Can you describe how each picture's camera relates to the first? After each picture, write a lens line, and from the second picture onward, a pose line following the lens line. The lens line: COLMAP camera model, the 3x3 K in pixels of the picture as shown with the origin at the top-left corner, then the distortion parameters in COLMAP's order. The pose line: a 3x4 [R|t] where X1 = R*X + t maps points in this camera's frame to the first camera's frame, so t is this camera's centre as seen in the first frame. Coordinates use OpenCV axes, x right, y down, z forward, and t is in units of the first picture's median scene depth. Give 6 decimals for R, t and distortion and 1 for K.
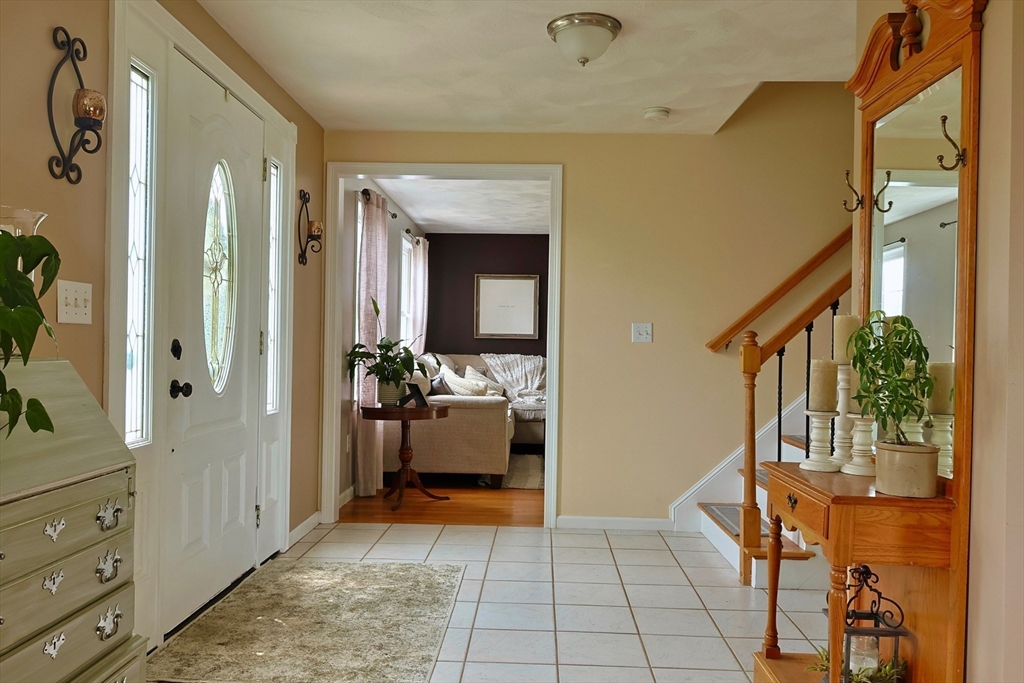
lens RADIAL K [[803.8, 0, 514.4], [0, 803.8, 344.0], [0, 0, 1]] dist [0.003849, -0.009145]
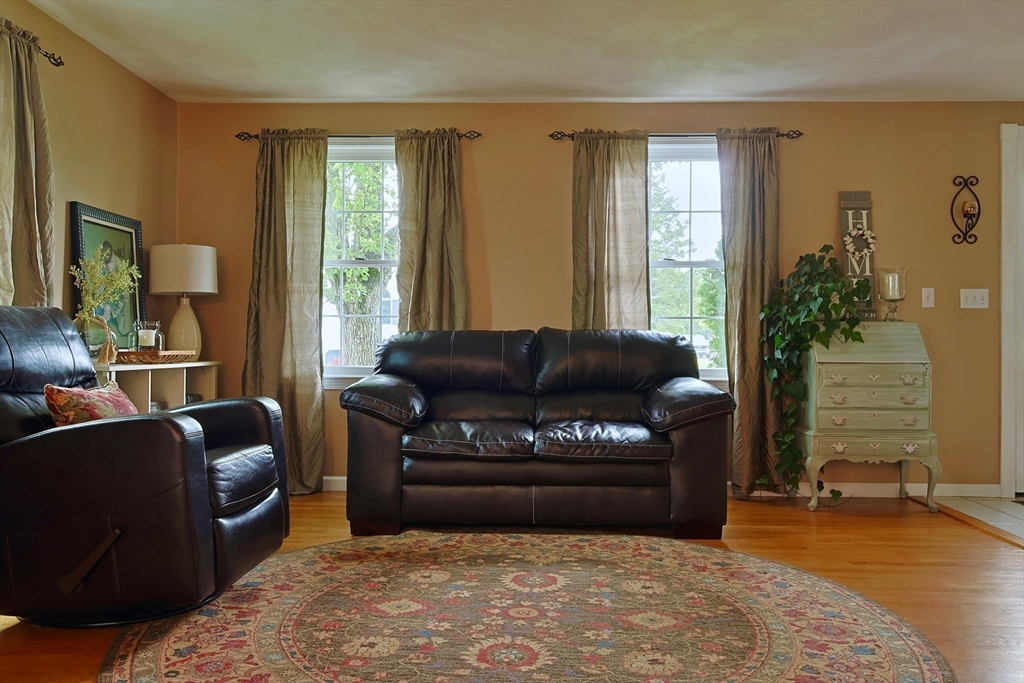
lens RADIAL K [[803.8, 0, 514.7], [0, 803.8, 343.8], [0, 0, 1]] dist [0.003849, -0.009145]
pose [[-0.011033, -0.018936, -0.999760, 1.605689], [-0.000888, 0.999820, -0.018927, 0.110308], [0.999939, 0.000679, -0.011048, -0.199952]]
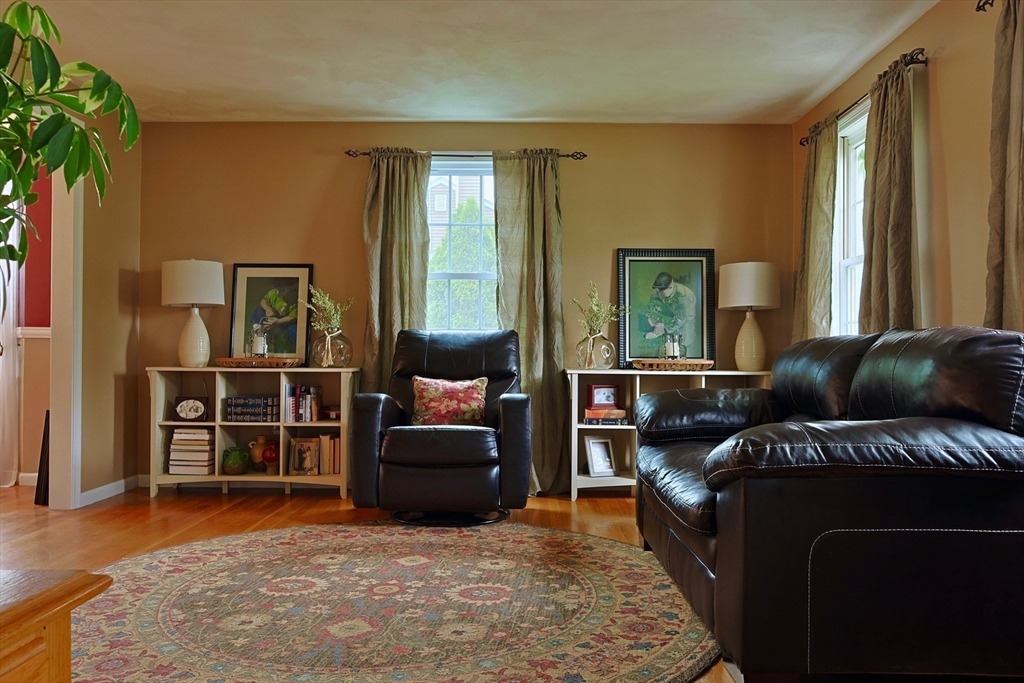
lens RADIAL K [[803.8, 0, 514.3], [0, 803.8, 347.0], [0, 0, 1]] dist [0.003849, -0.009145]
pose [[-0.999722, -0.021861, -0.008844, 0.213172], [-0.021778, 0.999719, -0.009356, 0.086639], [0.009047, -0.009160, -0.999917, 1.155755]]
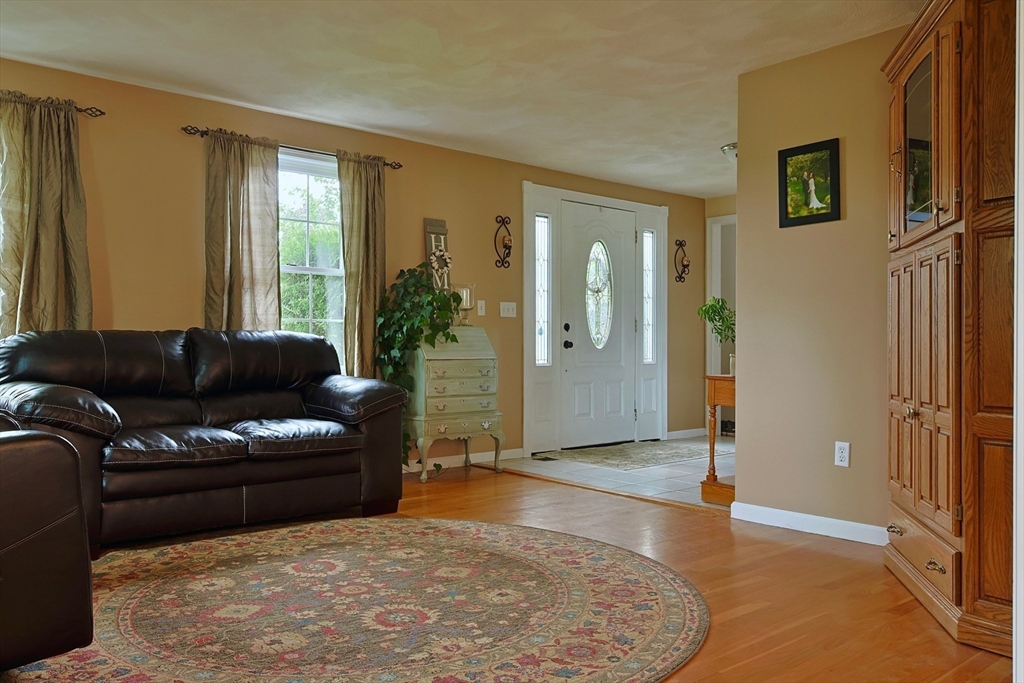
lens RADIAL K [[803.8, 0, 510.2], [0, 803.8, 346.9], [0, 0, 1]] dist [0.003849, -0.009145]
pose [[0.668241, -0.013477, -0.743823, 1.564450], [0.012095, 0.999901, -0.007250, 0.100628], [0.743847, -0.004152, 0.668337, -0.888719]]
